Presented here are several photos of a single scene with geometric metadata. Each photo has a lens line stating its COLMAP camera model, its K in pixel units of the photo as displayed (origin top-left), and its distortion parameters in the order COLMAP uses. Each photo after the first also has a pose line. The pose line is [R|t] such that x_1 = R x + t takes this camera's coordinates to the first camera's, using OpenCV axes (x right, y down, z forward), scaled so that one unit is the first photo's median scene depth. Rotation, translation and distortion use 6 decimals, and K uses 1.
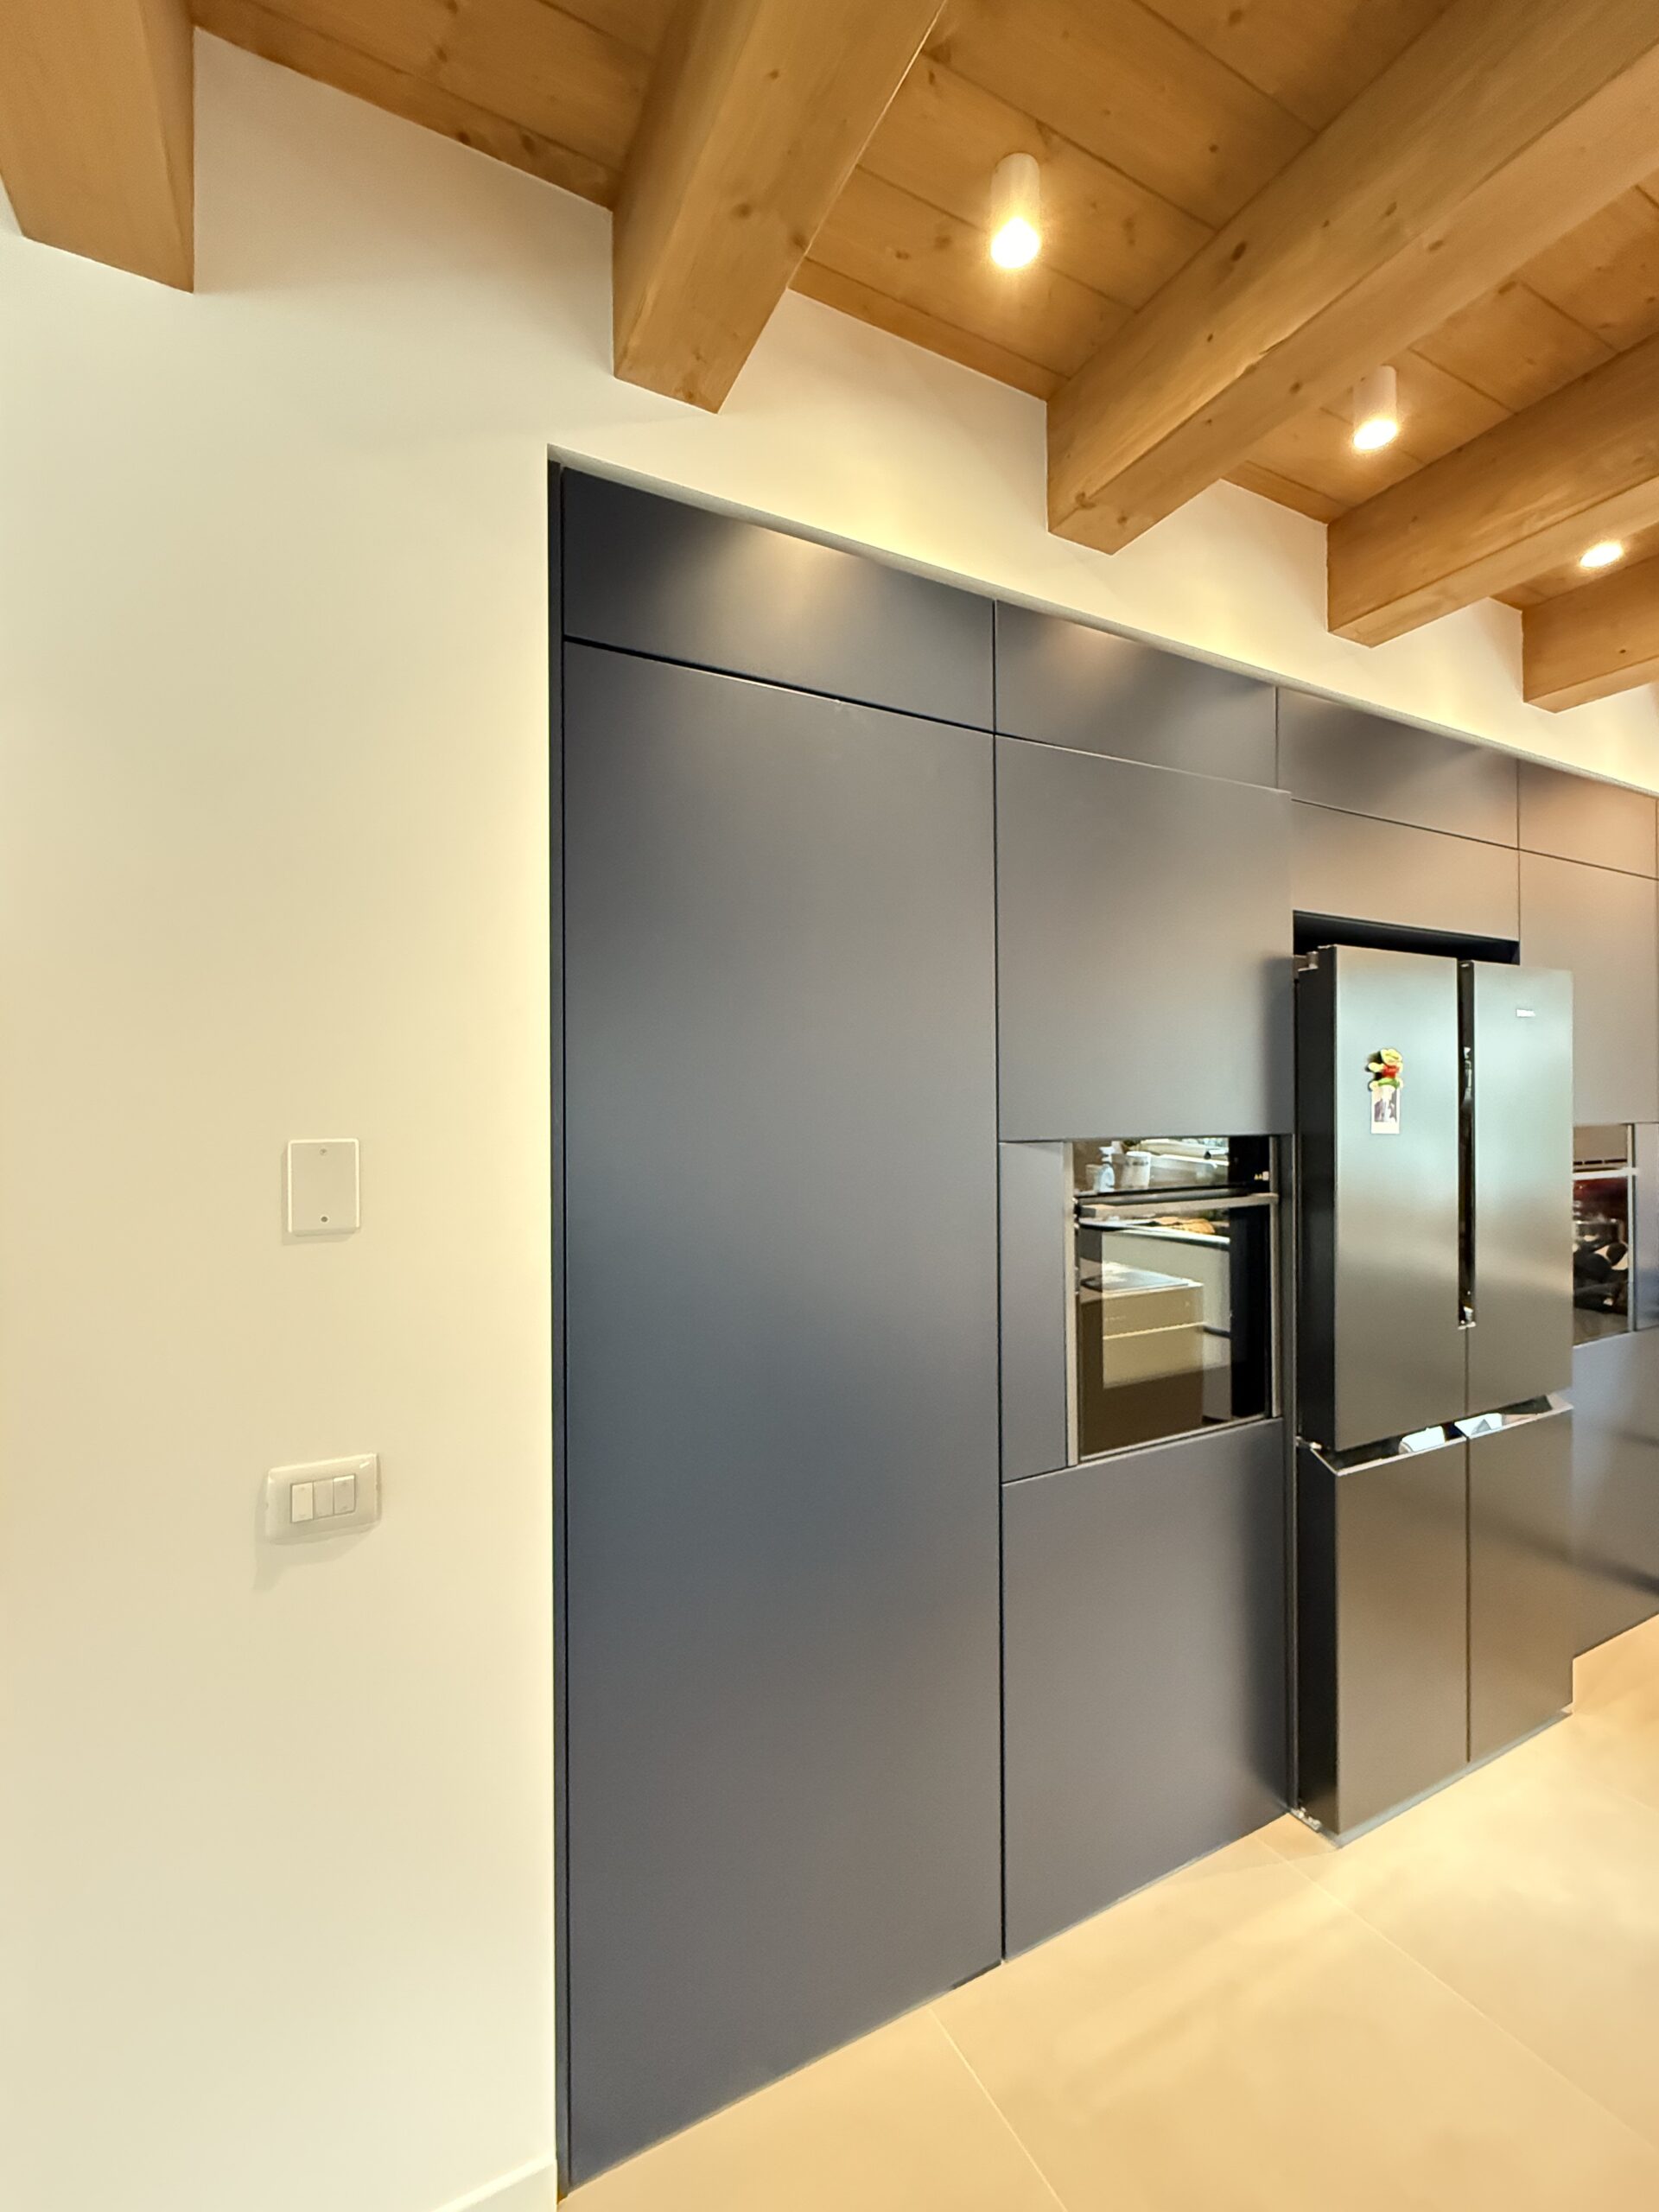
lens RADIAL K [[949.7, 0, 820.3], [0, 949.7, 1107.9], [0, 0, 1]] dist [-0.002360, 0.000179]
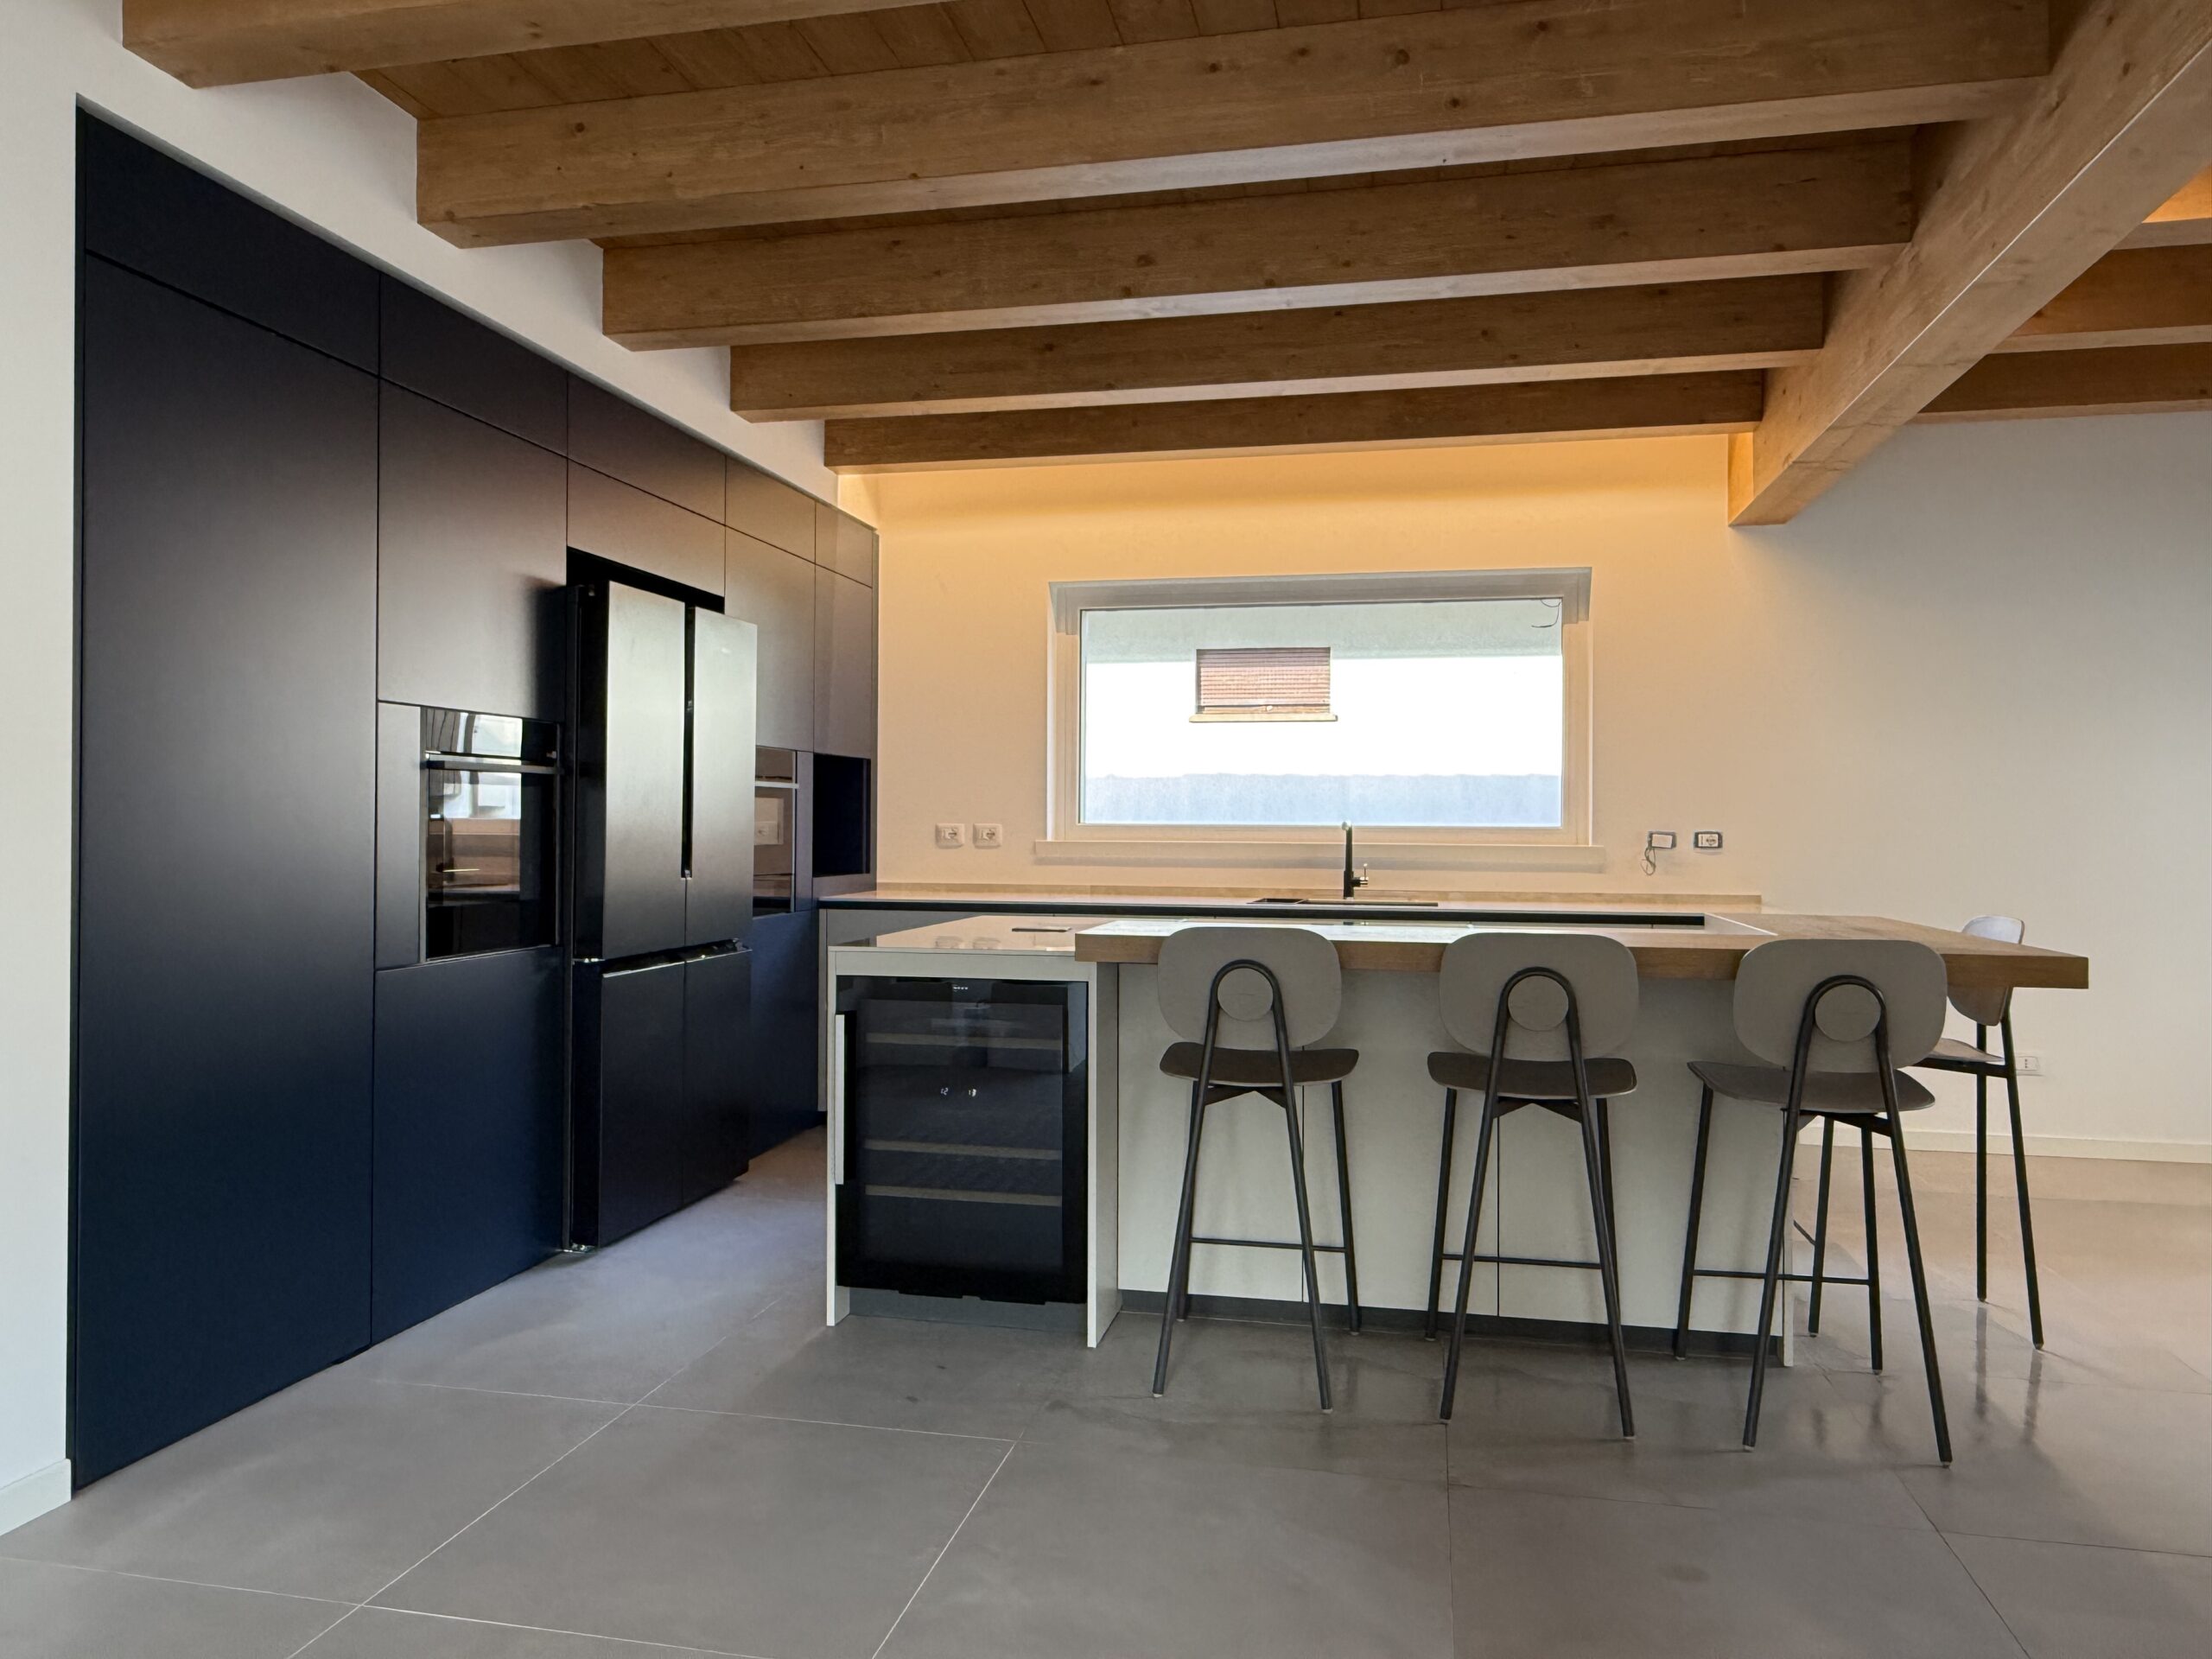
lens RADIAL K [[1497.0, 0, 1104.1], [0, 1497.0, 824.6], [0, 0, 1]] dist [-0.012673, -0.000182]
pose [[0.635585, 0.011405, 0.771947, -0.609380], [-0.015991, 0.999871, -0.001606, 0.157158], [-0.771865, -0.011324, 0.635685, -0.845745]]
